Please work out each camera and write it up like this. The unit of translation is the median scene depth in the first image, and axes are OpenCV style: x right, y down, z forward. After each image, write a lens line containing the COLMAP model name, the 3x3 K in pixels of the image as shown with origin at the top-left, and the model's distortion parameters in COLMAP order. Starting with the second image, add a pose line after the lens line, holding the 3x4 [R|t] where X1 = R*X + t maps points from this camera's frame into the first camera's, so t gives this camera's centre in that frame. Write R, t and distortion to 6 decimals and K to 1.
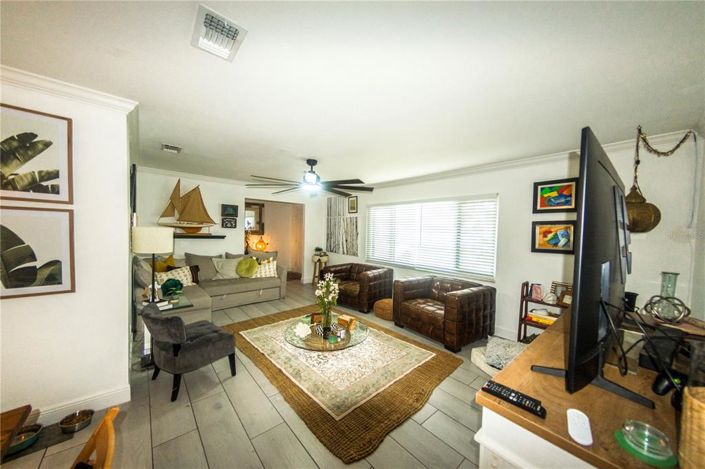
lens RADIAL K [[245.3, 0, 355.2], [0, 245.3, 235.8], [0, 0, 1]] dist [0.007700, -0.000577]
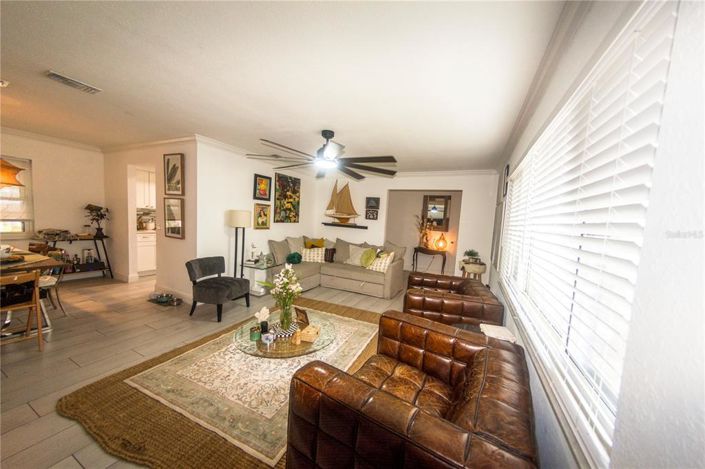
lens RADIAL K [[245.3, 0, 353.3], [0, 245.3, 239.4], [0, 0, 1]] dist [0.007700, -0.000577]
pose [[0.379875, 0.073321, -0.922127, 0.476162], [-0.074587, 0.996036, 0.048471, 0.008931], [0.922026, 0.050365, 0.383838, 0.572399]]
